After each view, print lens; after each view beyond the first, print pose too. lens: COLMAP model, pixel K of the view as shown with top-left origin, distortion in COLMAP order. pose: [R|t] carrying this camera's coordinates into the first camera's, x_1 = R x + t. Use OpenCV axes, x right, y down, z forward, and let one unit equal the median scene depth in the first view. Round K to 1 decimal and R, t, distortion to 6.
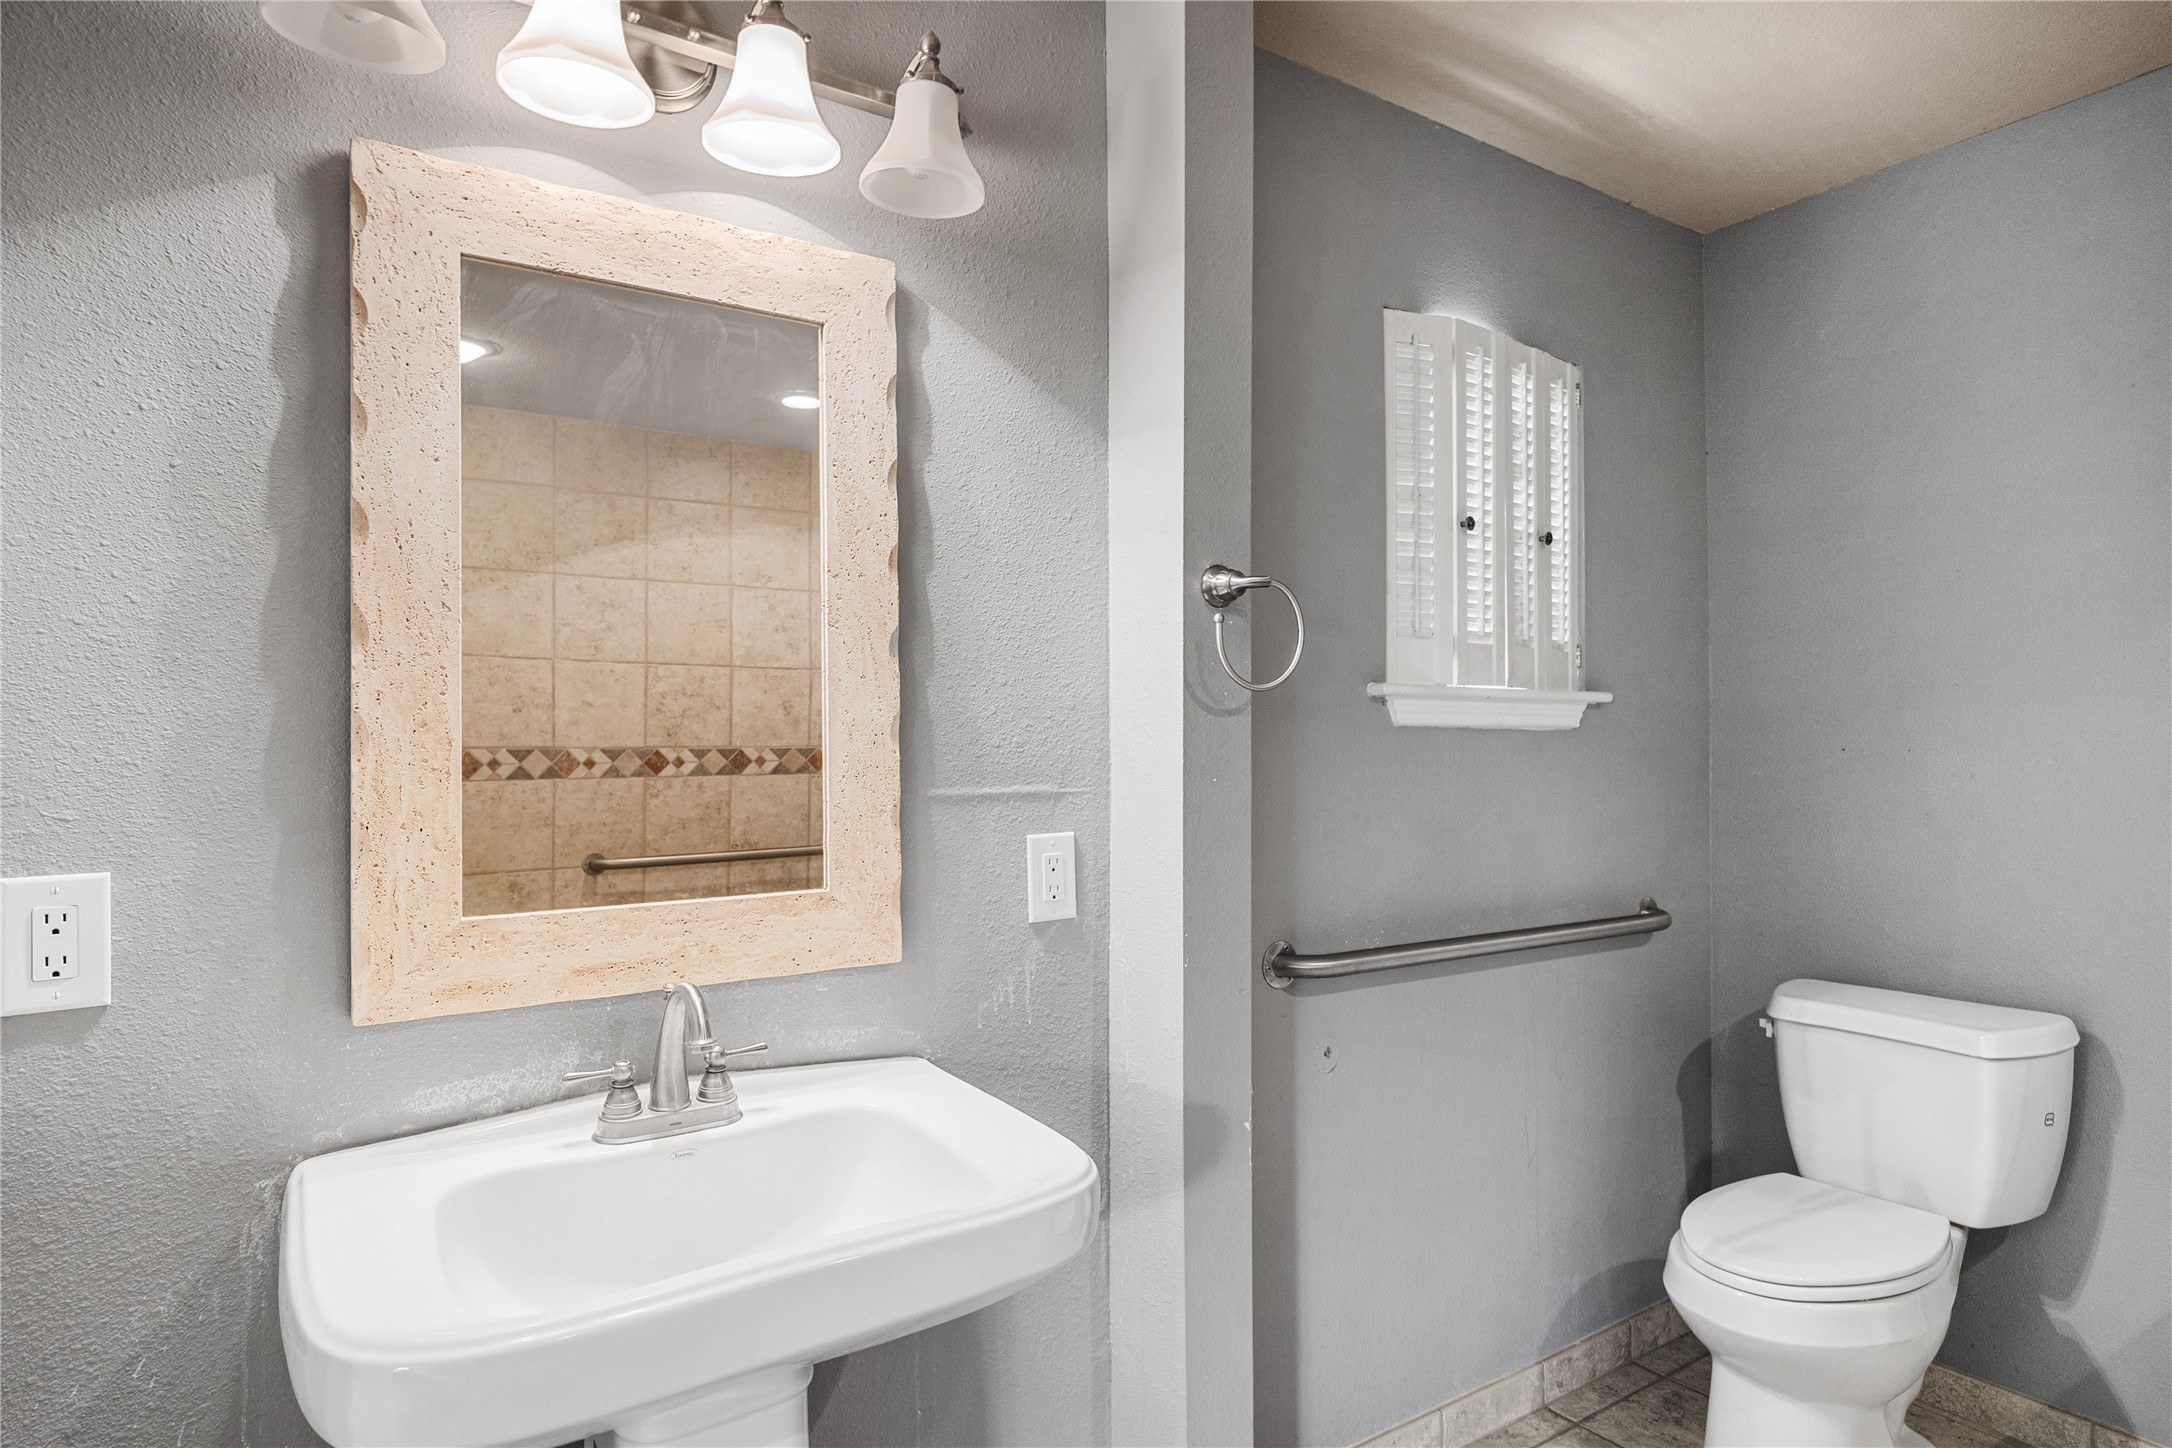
lens RADIAL K [[1181.5, 0, 1084.1], [0, 1181.5, 727.3], [0, 0, 1]] dist [-0.003011, -0.003856]
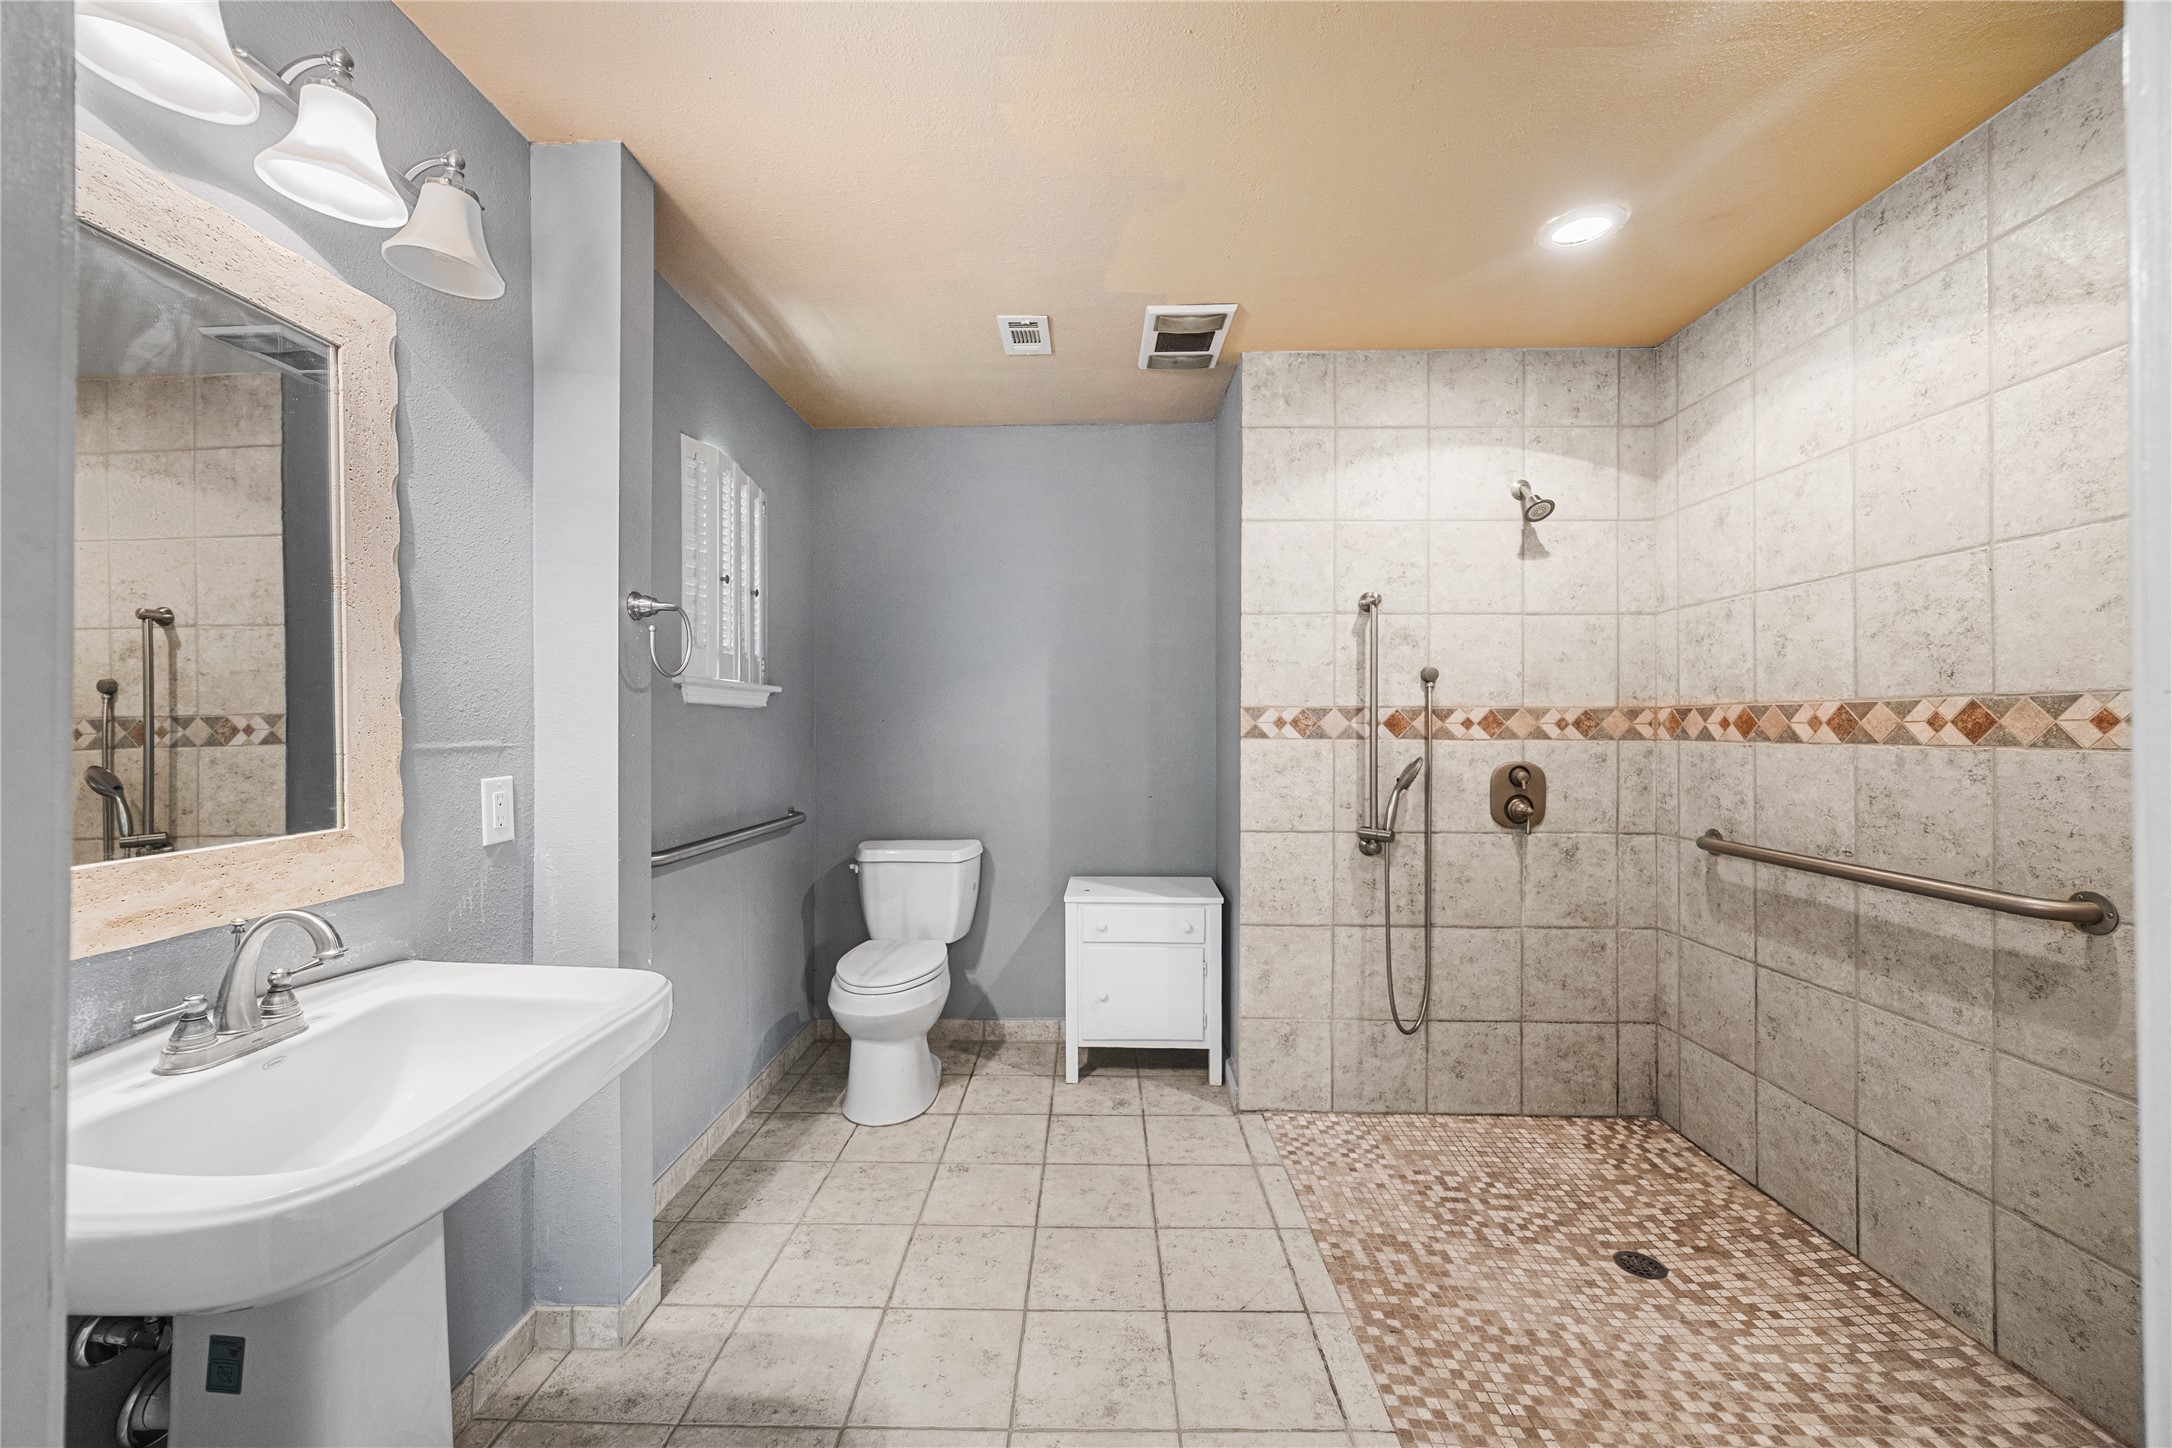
lens RADIAL K [[830.8, 0, 1085.9], [0, 830.8, 722.8], [0, 0, 1]] dist [0.000313, -0.000153]
pose [[0.566667, 0.002802, 0.823942, -0.425789], [-0.012403, 0.999910, 0.005129, 0.016083], [-0.823853, -0.013126, 0.566651, -0.071206]]
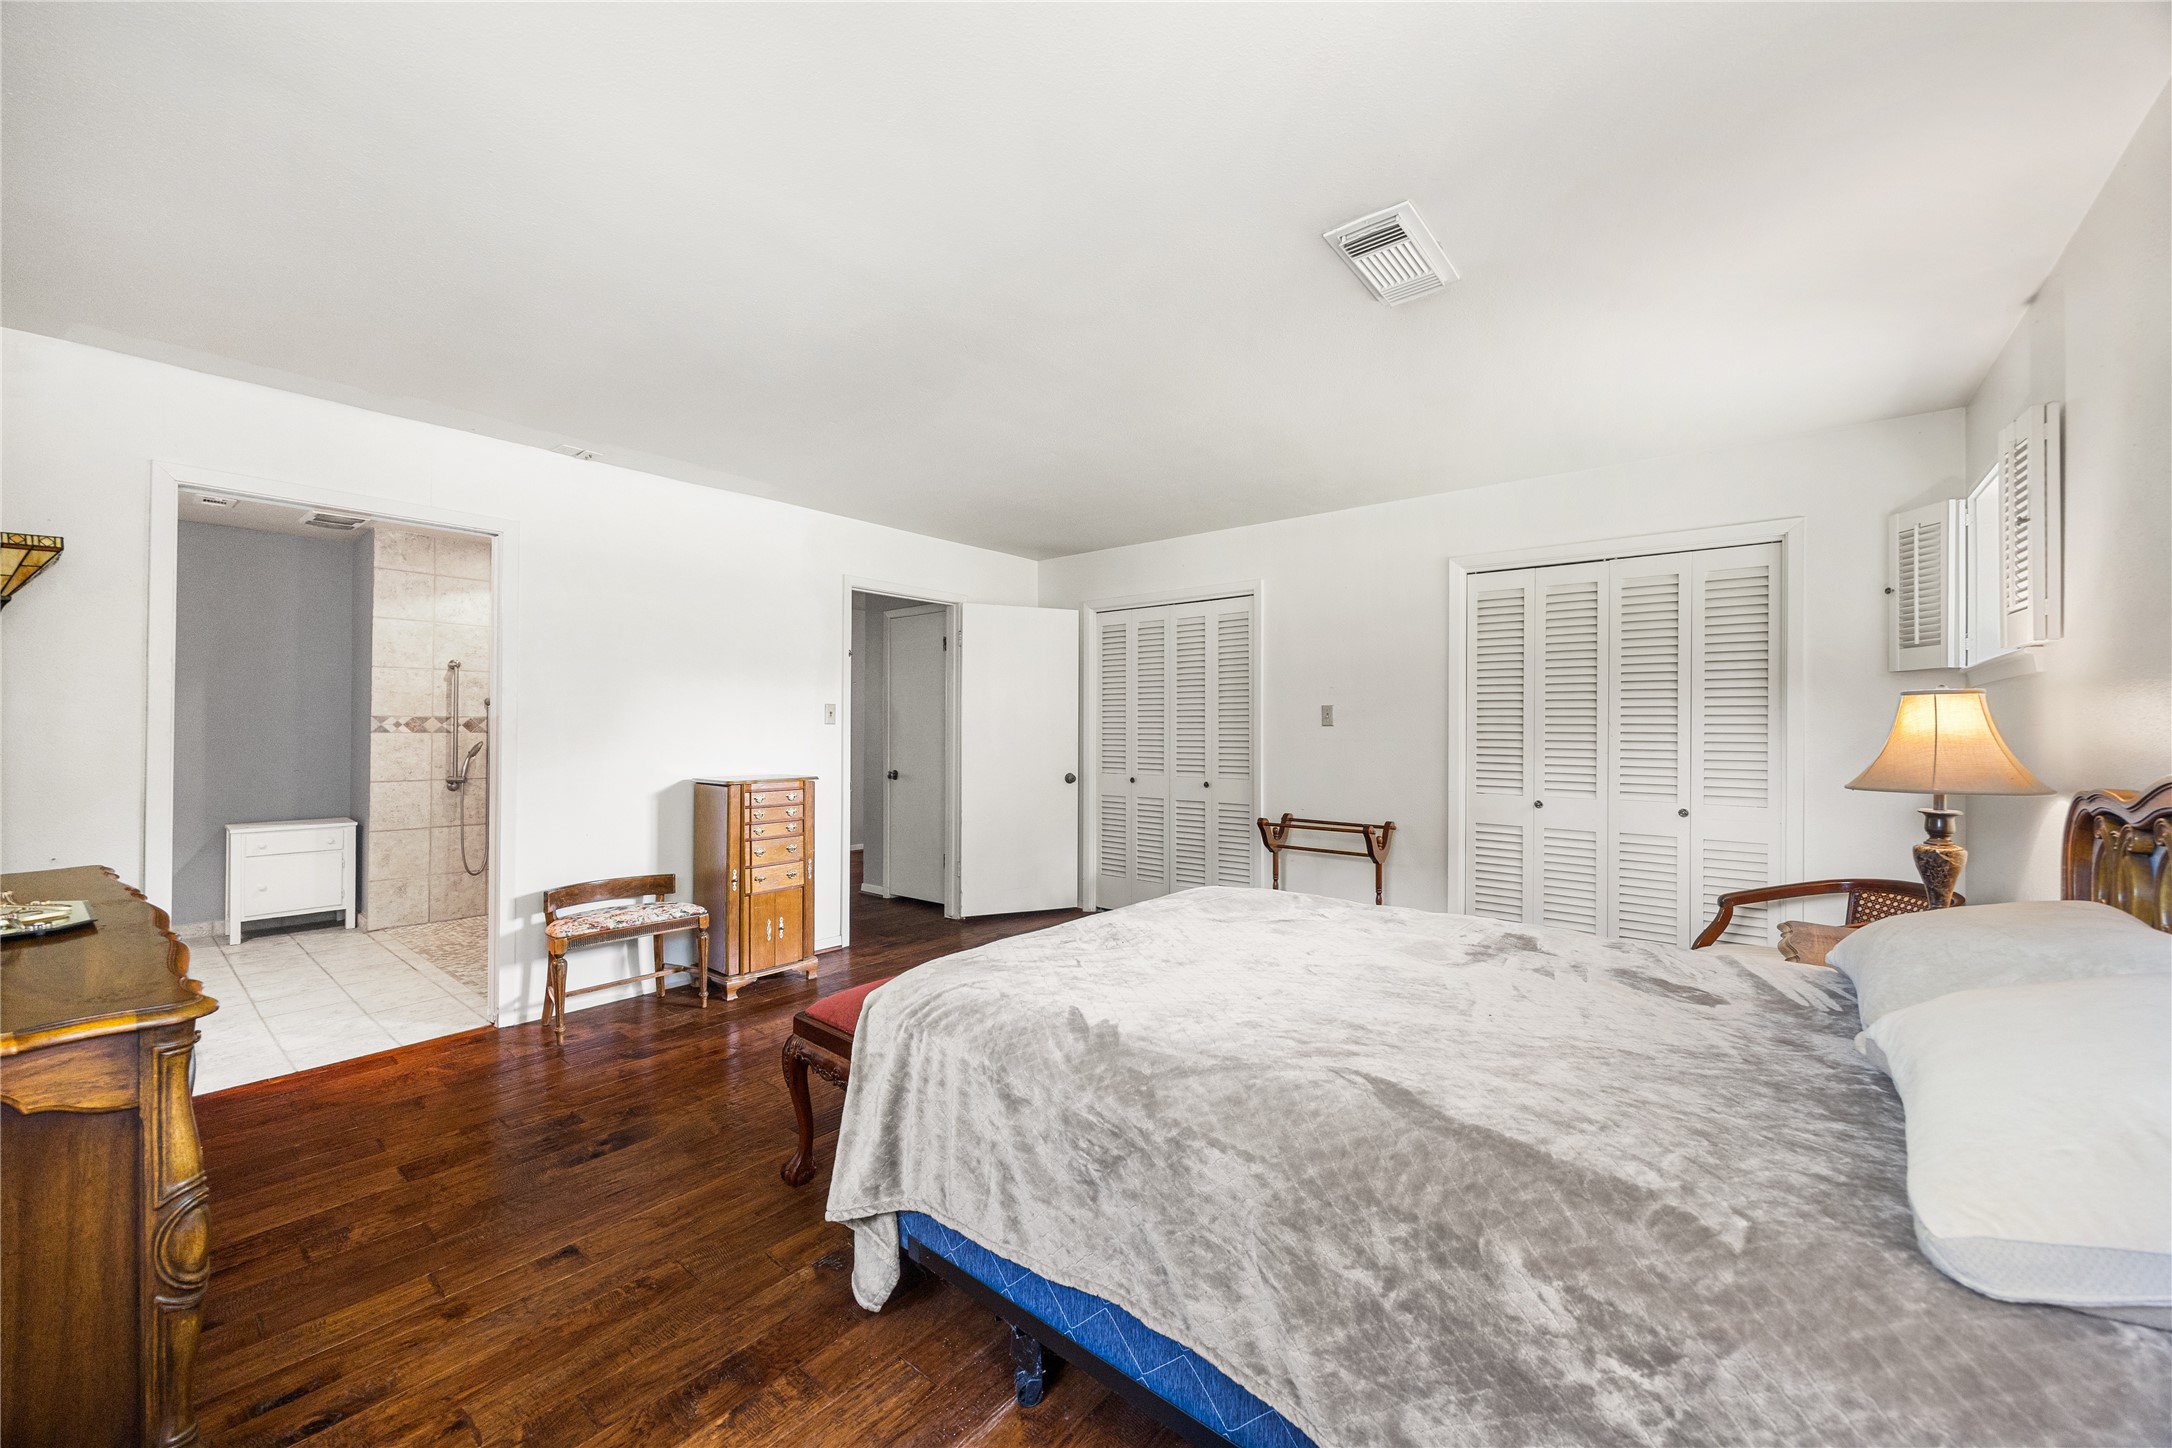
lens RADIAL K [[830.8, 0, 1086.2], [0, 830.8, 726.8], [0, 0, 1]] dist [0.000313, -0.000153]
pose [[-0.281746, 0.008498, 0.959451, -2.935704], [-0.017150, 0.999756, -0.013891, 0.030219], [-0.959336, -0.020368, -0.281531, -1.223643]]
